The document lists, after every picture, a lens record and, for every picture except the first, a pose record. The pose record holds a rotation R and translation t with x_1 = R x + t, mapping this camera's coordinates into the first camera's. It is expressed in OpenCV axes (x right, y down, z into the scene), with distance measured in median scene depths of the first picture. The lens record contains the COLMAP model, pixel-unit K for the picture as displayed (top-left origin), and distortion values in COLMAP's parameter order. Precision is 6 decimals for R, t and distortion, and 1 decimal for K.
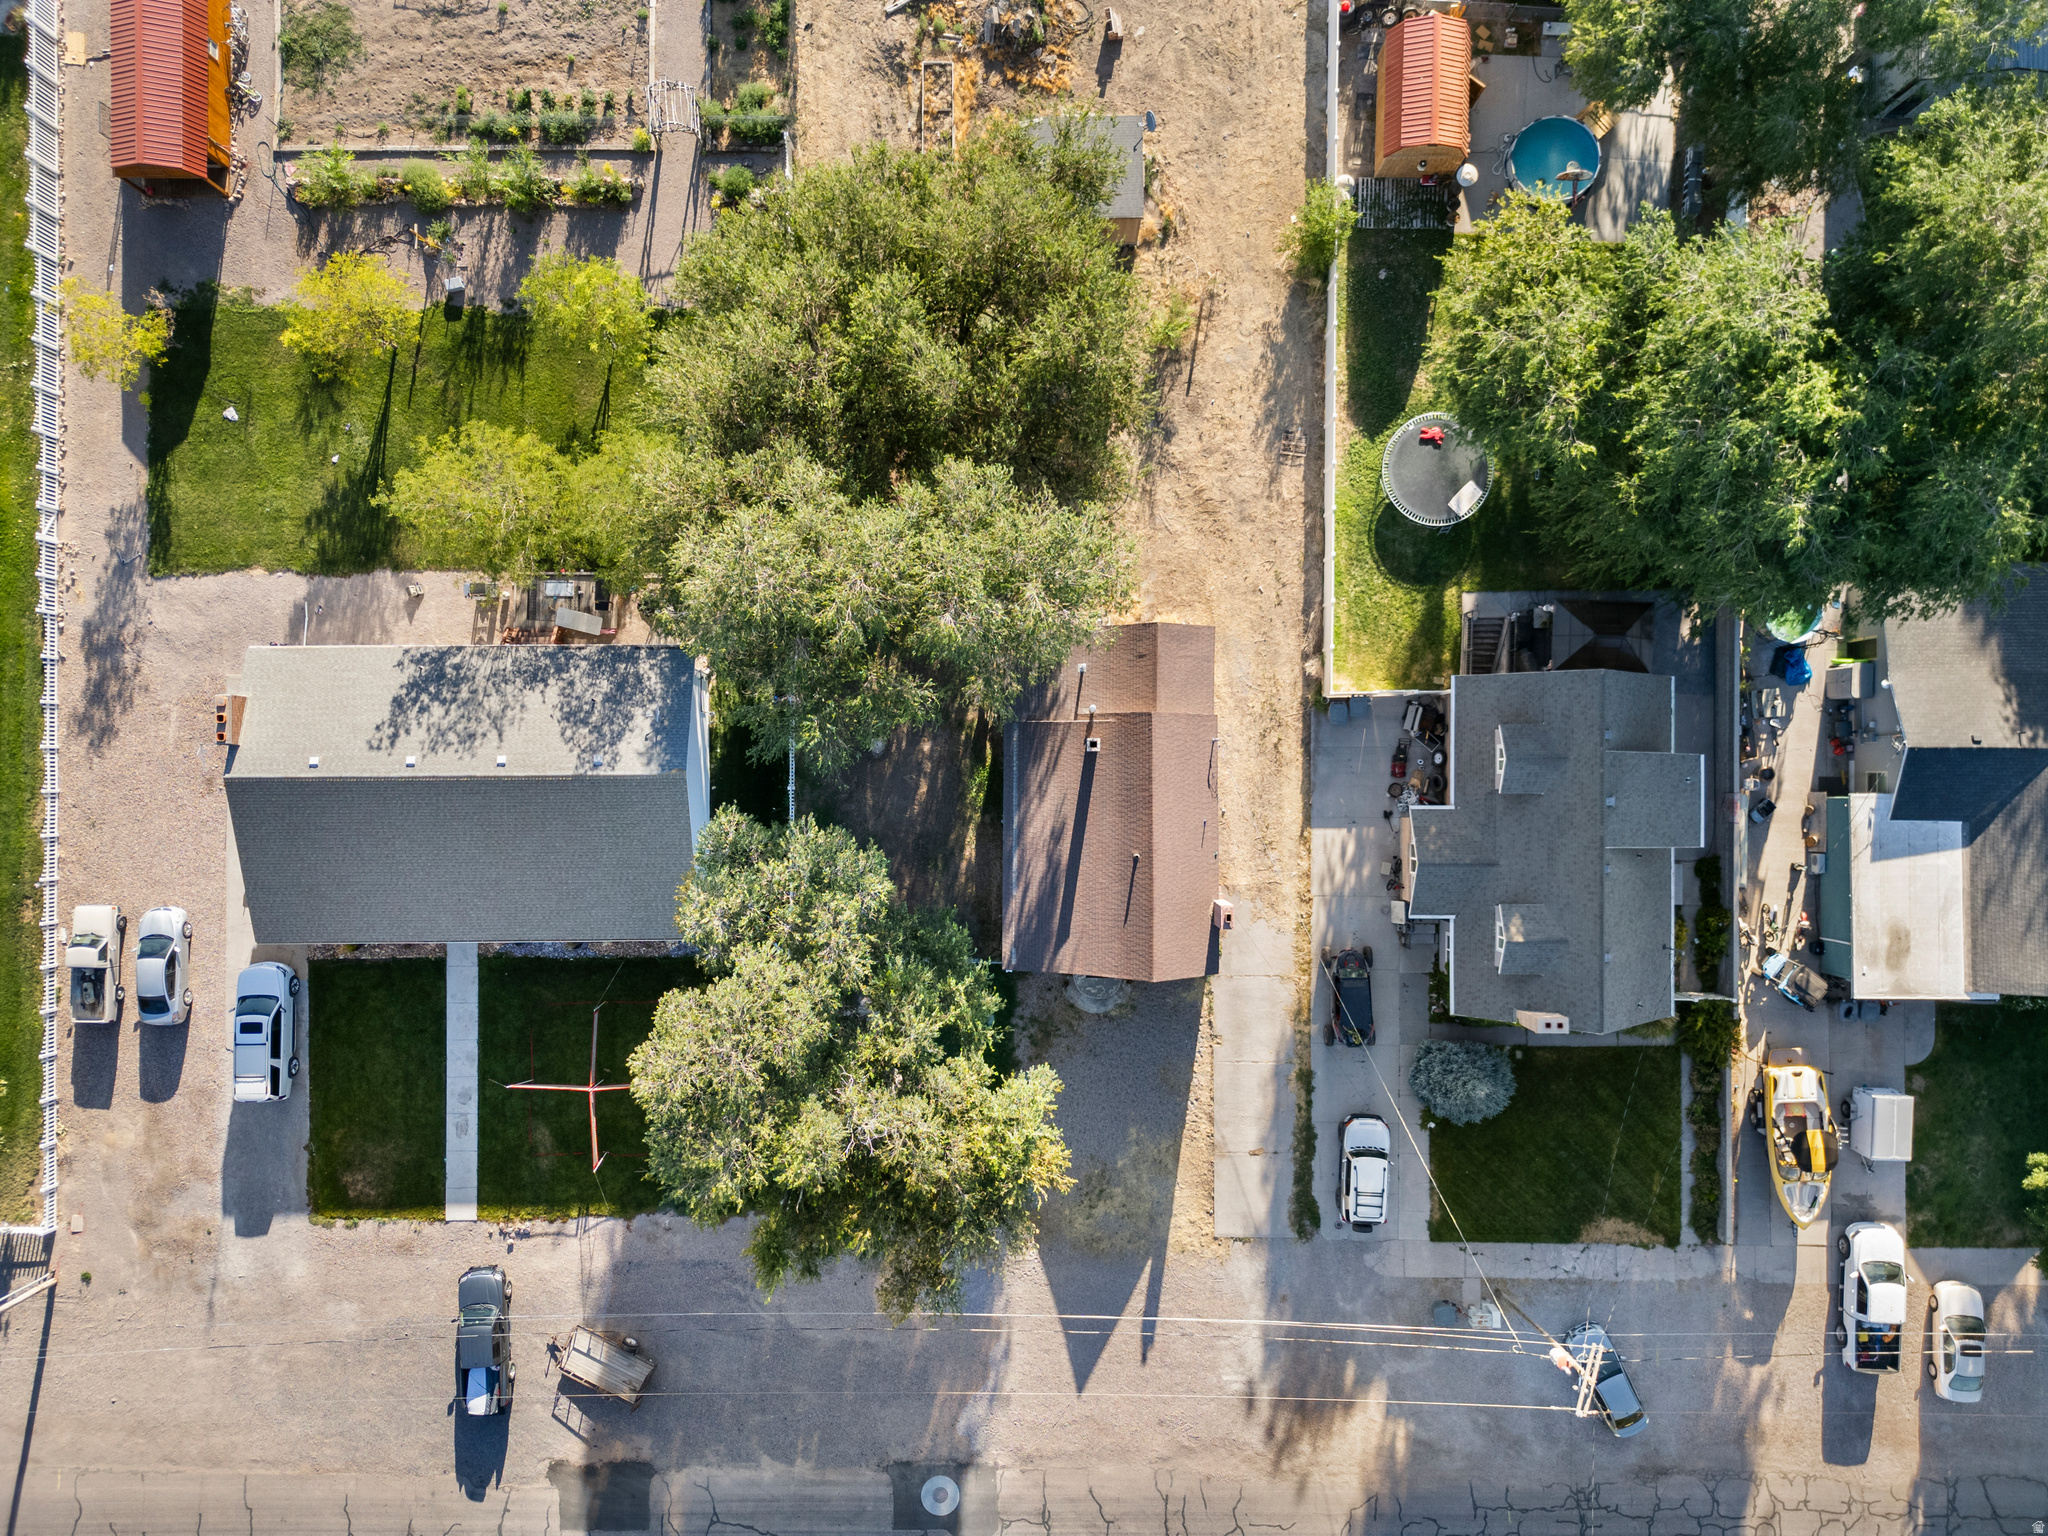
lens RADIAL K [[1435.2, 0, 1032.9], [0, 1435.2, 777.4], [0, 0, 1]] dist [0.027540, -0.036436]
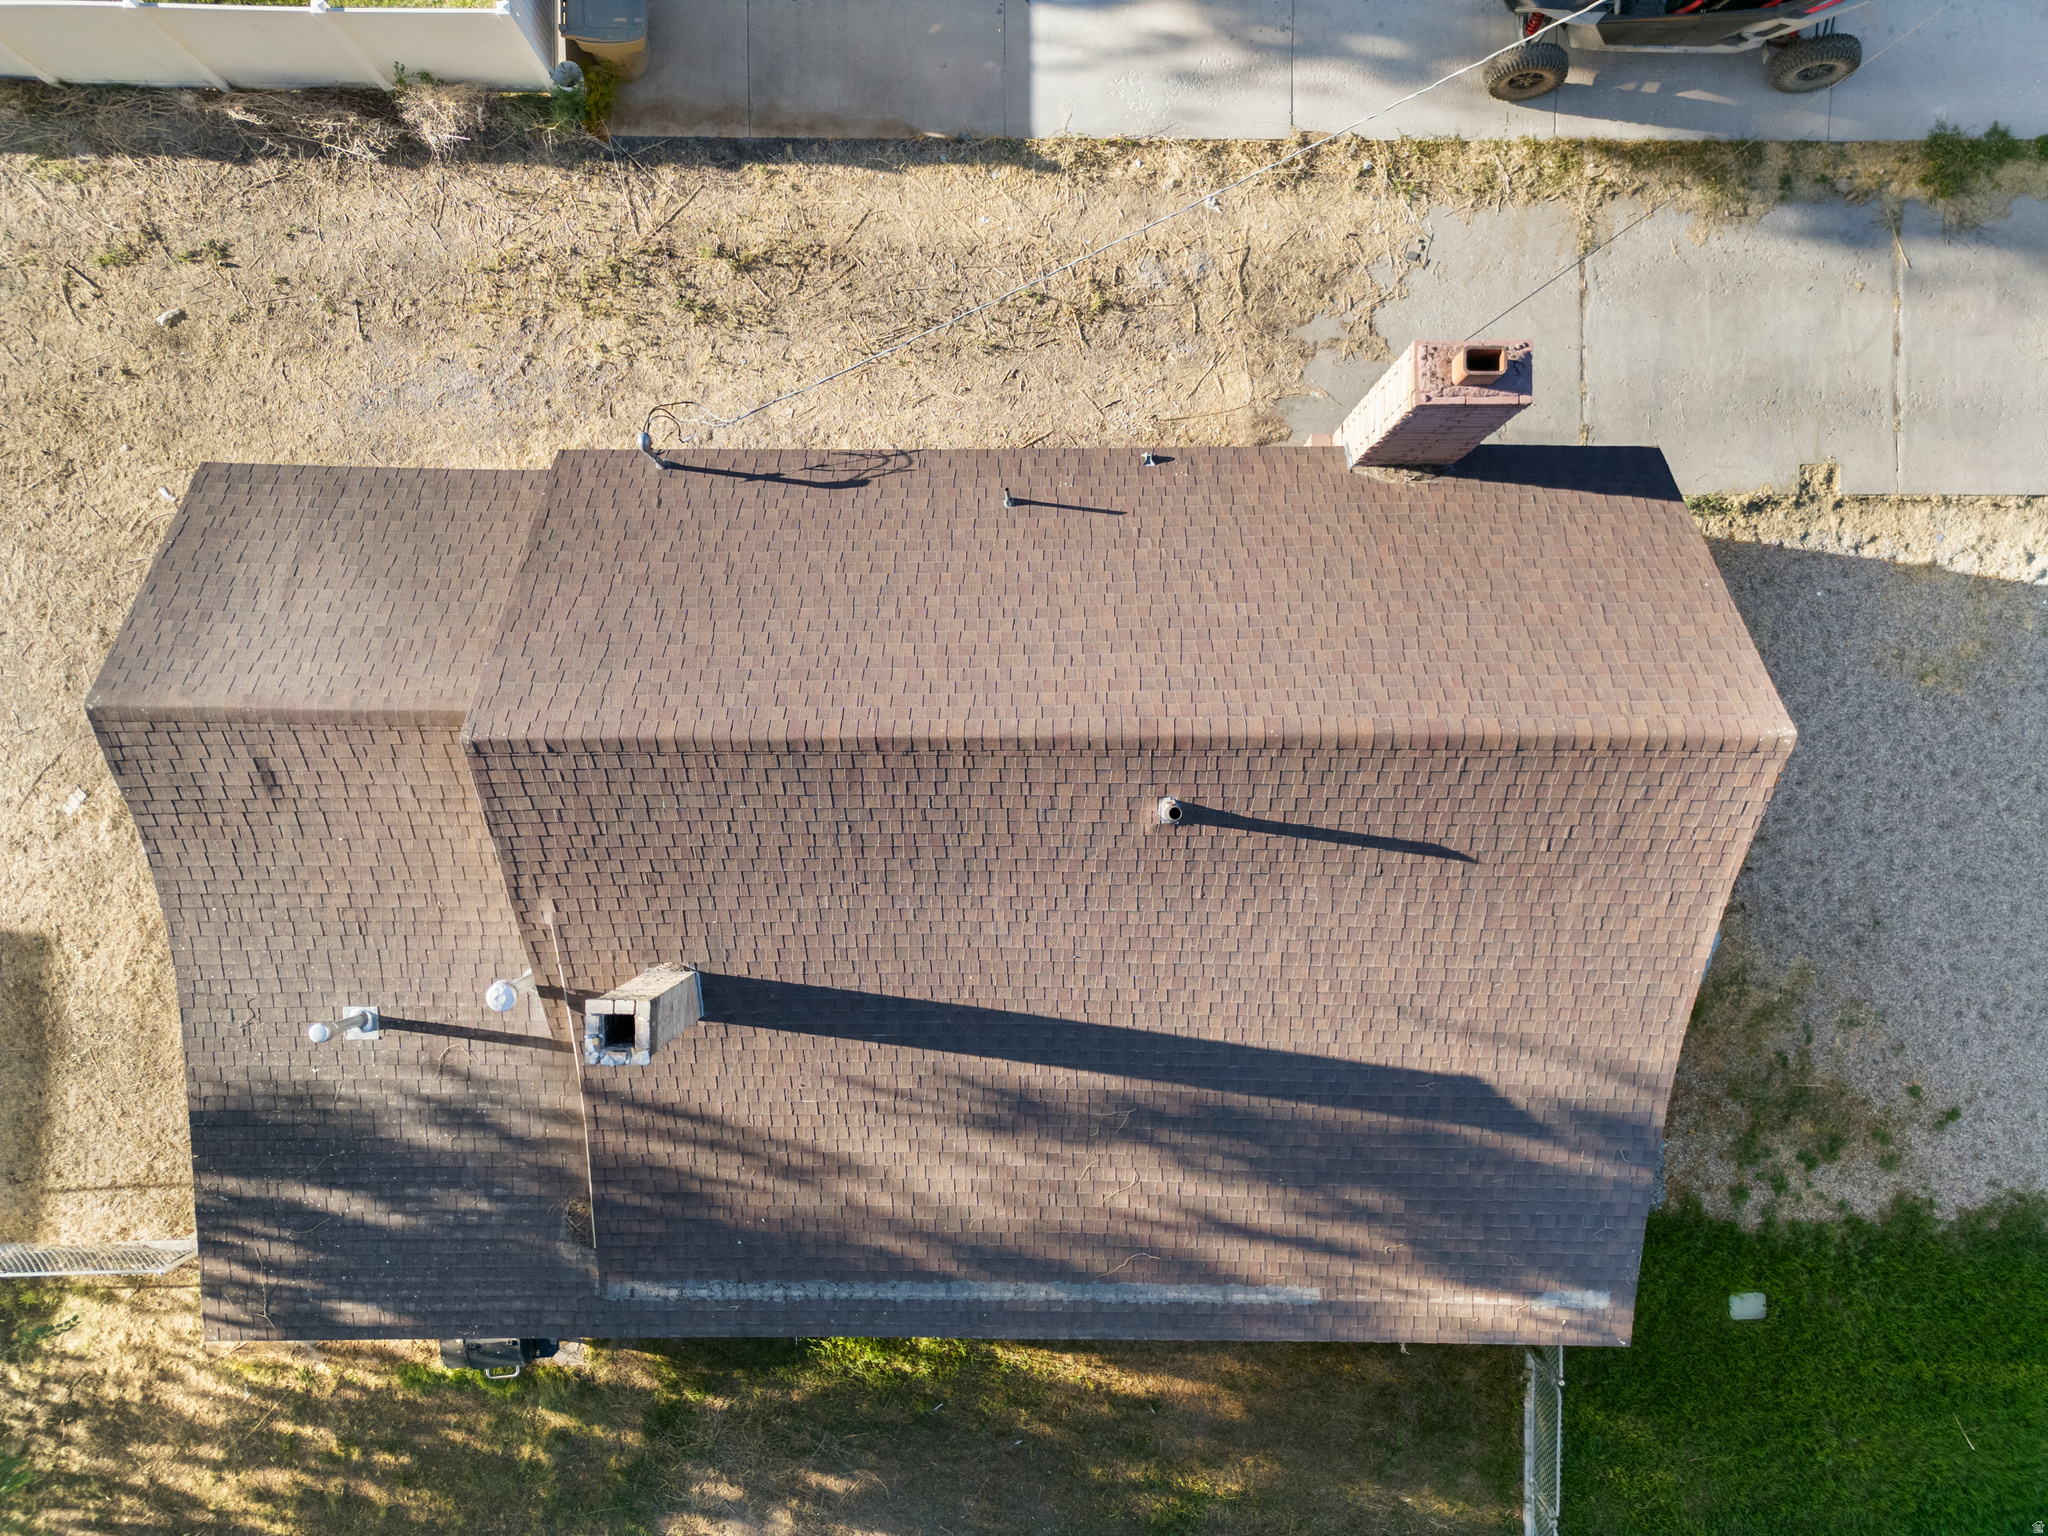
lens RADIAL K [[1435.2, 0, 1025.1], [0, 1435.2, 768.9], [0, 0, 1]] dist [0.027540, -0.036436]
pose [[0.003963, -0.999746, 0.022192, 0.067144], [0.999559, 0.004613, 0.029325, 0.025129], [-0.029420, 0.022066, 0.999324, 0.721833]]
